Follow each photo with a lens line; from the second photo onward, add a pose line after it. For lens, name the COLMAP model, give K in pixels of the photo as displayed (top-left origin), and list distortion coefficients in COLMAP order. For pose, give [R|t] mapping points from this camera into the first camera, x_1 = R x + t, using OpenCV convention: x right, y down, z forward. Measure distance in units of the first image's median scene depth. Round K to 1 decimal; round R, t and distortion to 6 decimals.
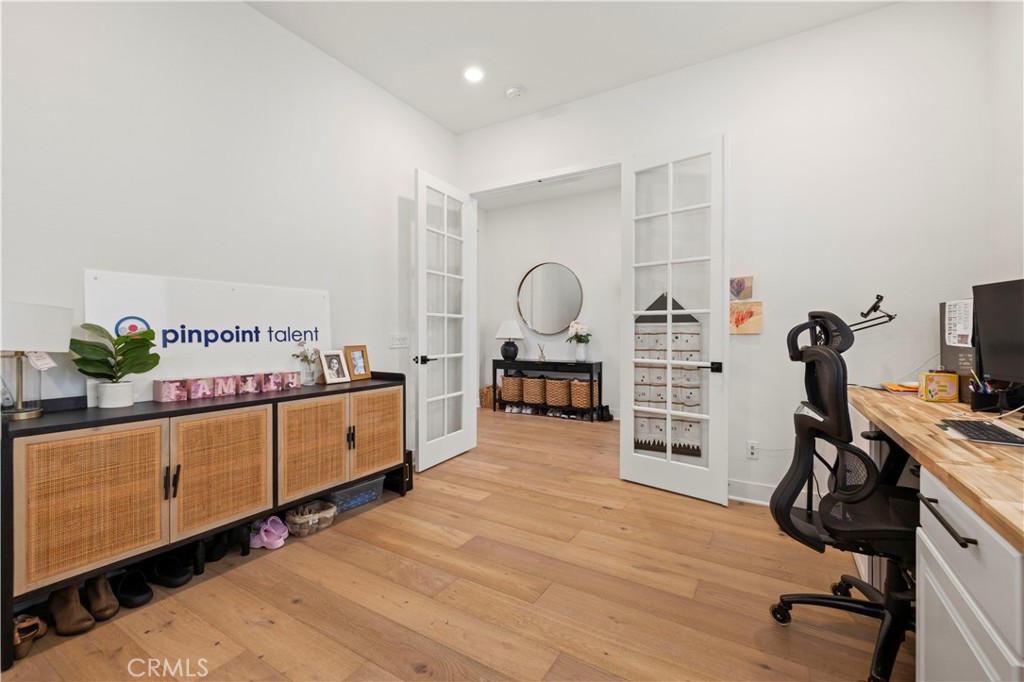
lens RADIAL K [[435.0, 0, 510.8], [0, 435.0, 334.7], [0, 0, 1]] dist [0.002099, 0.000064]
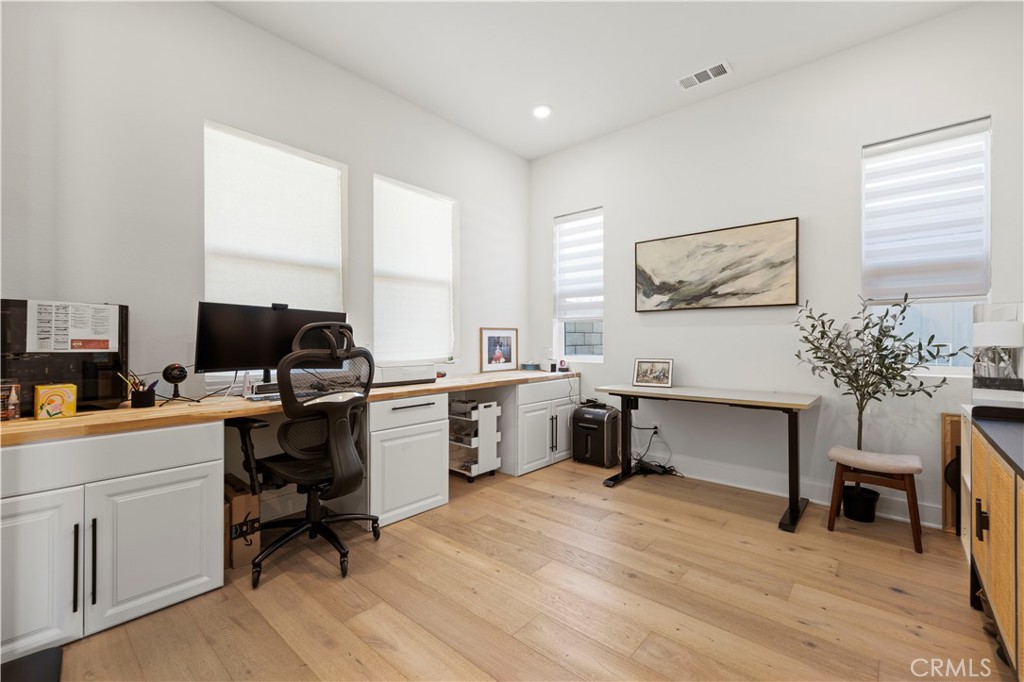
lens RADIAL K [[435.0, 0, 510.8], [0, 435.0, 340.3], [0, 0, 1]] dist [0.002099, 0.000064]
pose [[-0.985192, -0.001932, 0.171443, -0.046856], [-0.000443, 0.999962, 0.008721, -0.007815], [-0.171453, 0.008516, -0.985155, 1.963430]]
